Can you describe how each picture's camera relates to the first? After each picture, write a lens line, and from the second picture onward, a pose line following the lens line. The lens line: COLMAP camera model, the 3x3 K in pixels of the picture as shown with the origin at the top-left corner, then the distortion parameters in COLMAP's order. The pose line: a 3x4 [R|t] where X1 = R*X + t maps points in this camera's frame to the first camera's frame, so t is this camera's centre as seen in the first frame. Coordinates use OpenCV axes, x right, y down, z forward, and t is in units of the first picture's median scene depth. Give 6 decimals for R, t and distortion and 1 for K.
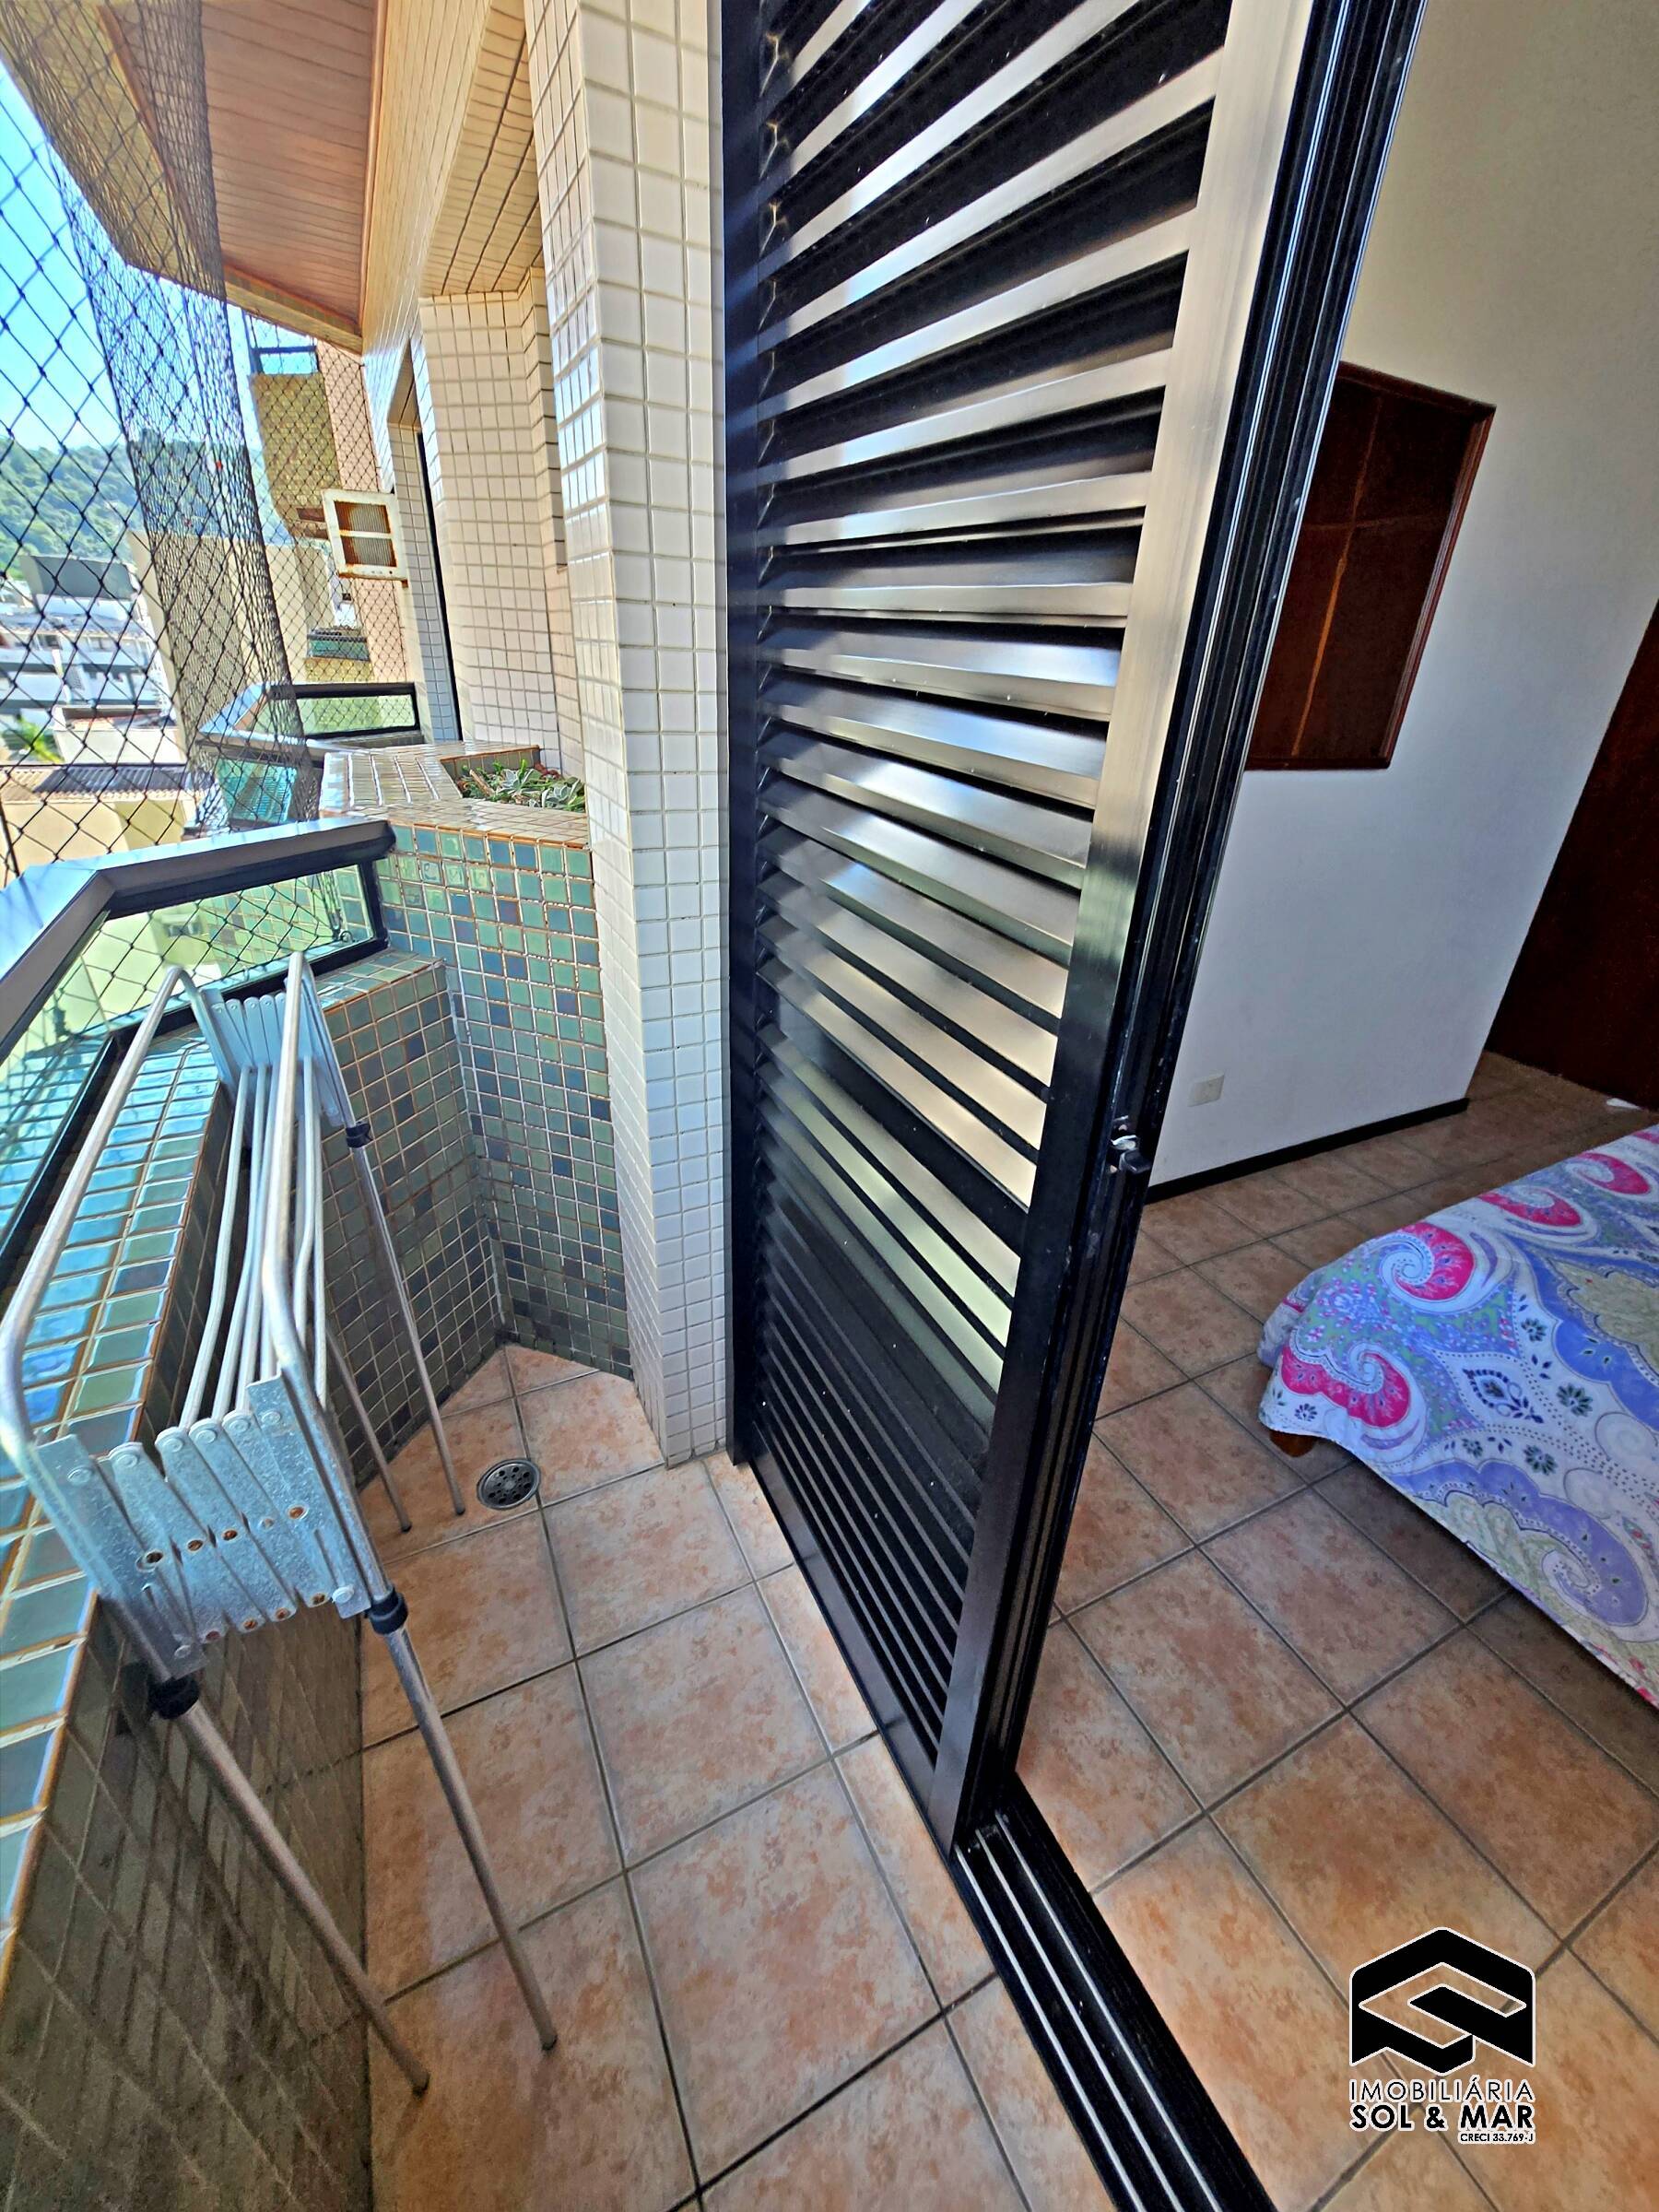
lens RADIAL K [[894.3, 0, 852.6], [0, 894.3, 1057.3], [0, 0, 1]] dist [-0.000662, 0.000215]
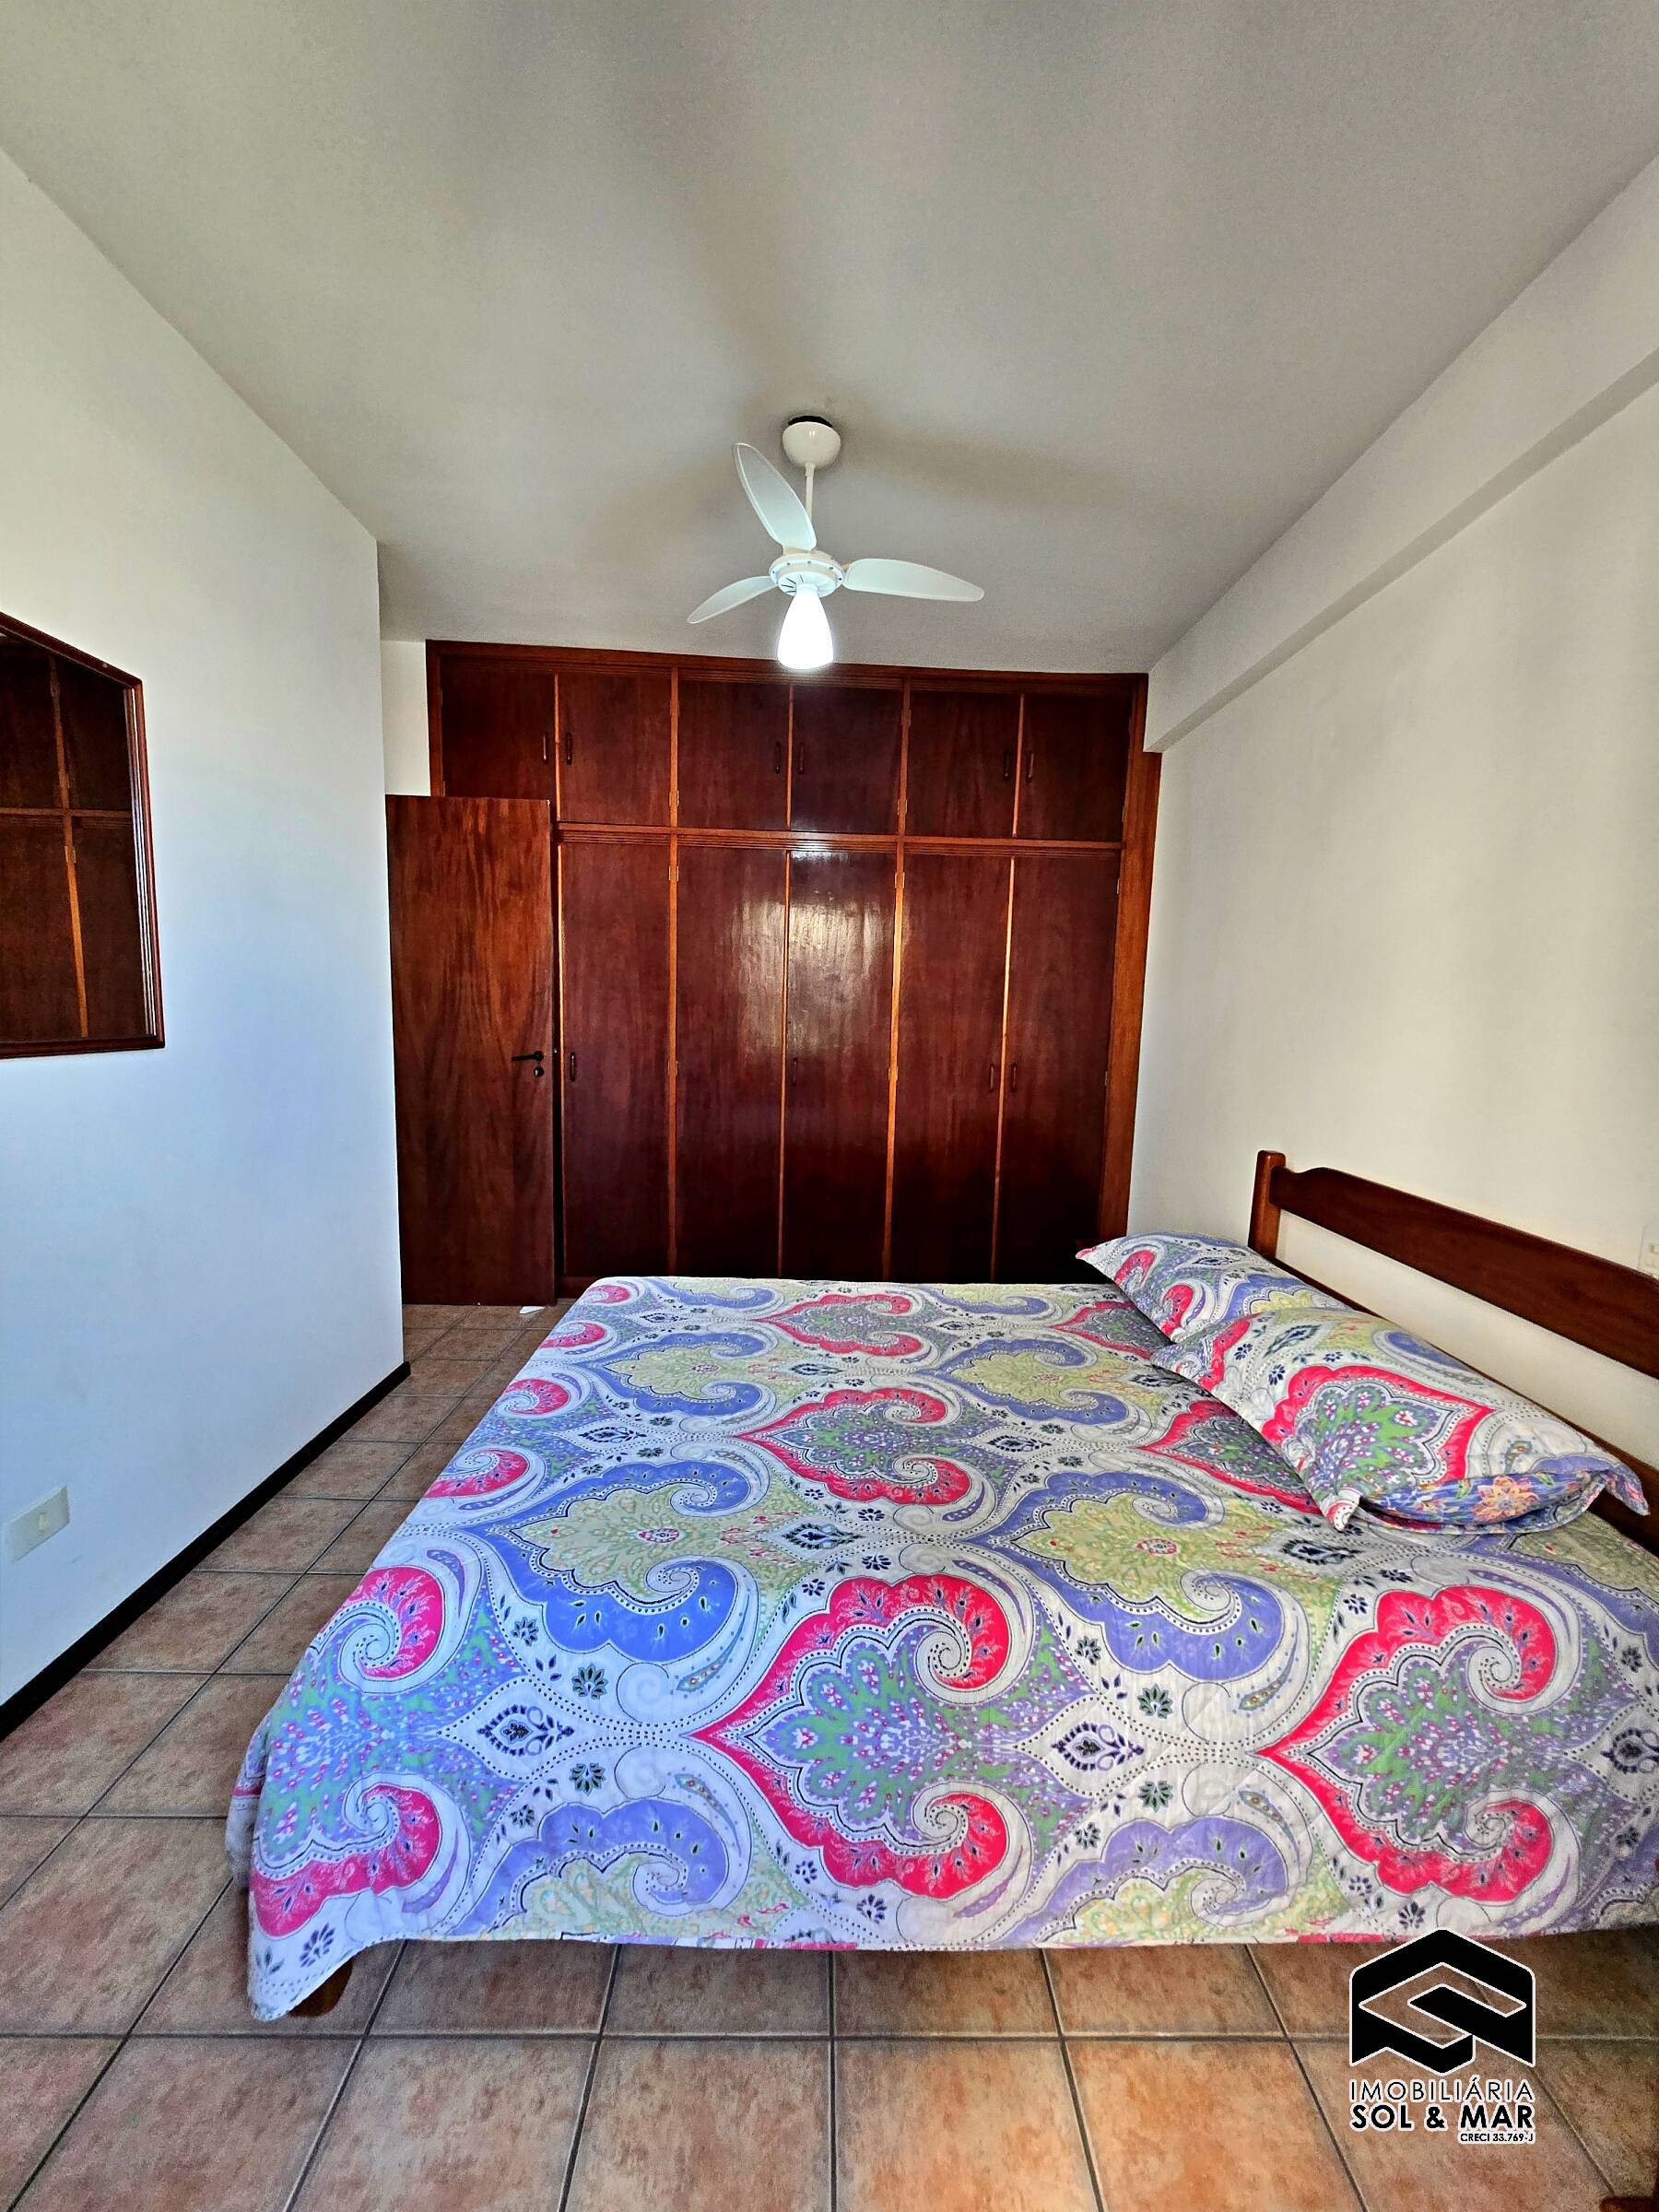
lens RADIAL K [[870.7, 0, 836.8], [0, 870.7, 1108.9], [0, 0, 1]] dist [0.000254, 0.000531]
pose [[0.447363, -0.153461, 0.881088, 0.224911], [0.370411, 0.928494, -0.026354, -0.016665], [-0.814041, 0.338155, 0.472217, 0.193731]]
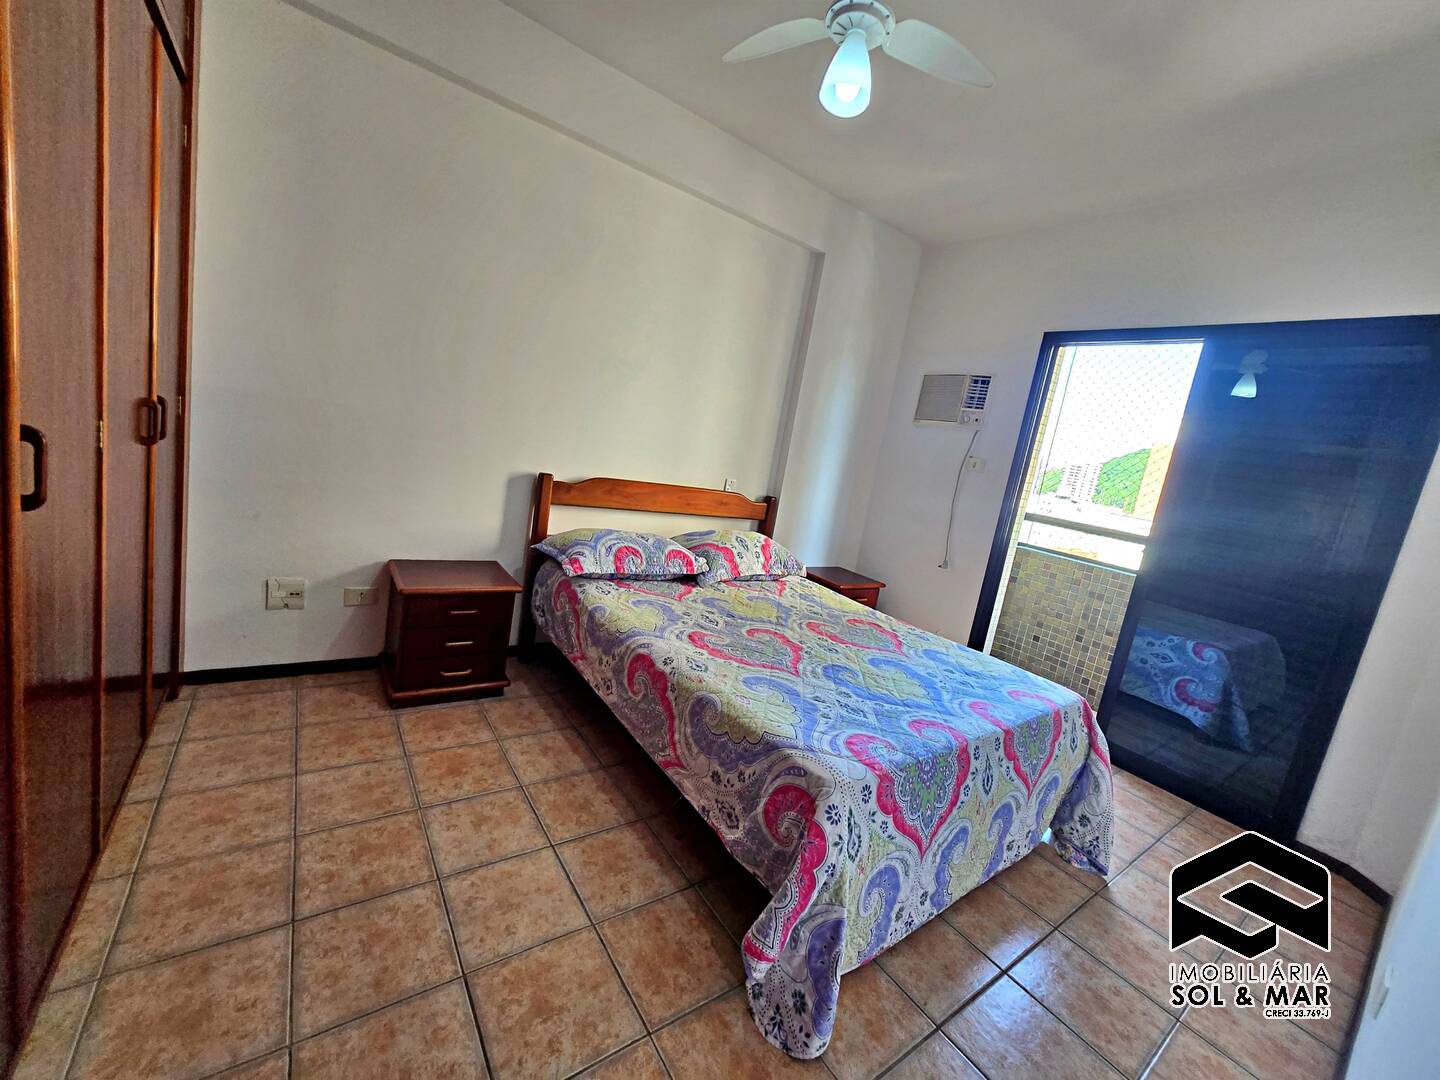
lens RADIAL K [[566.8, 0, 725.8], [0, 566.8, 529.9], [0, 0, 1]] dist [0.000254, 0.000531]
pose [[-0.961635, -0.203445, -0.184034, 1.777966], [-0.271823, 0.797151, 0.539131, -0.625008], [0.037020, 0.568472, -0.821869, 1.872617]]
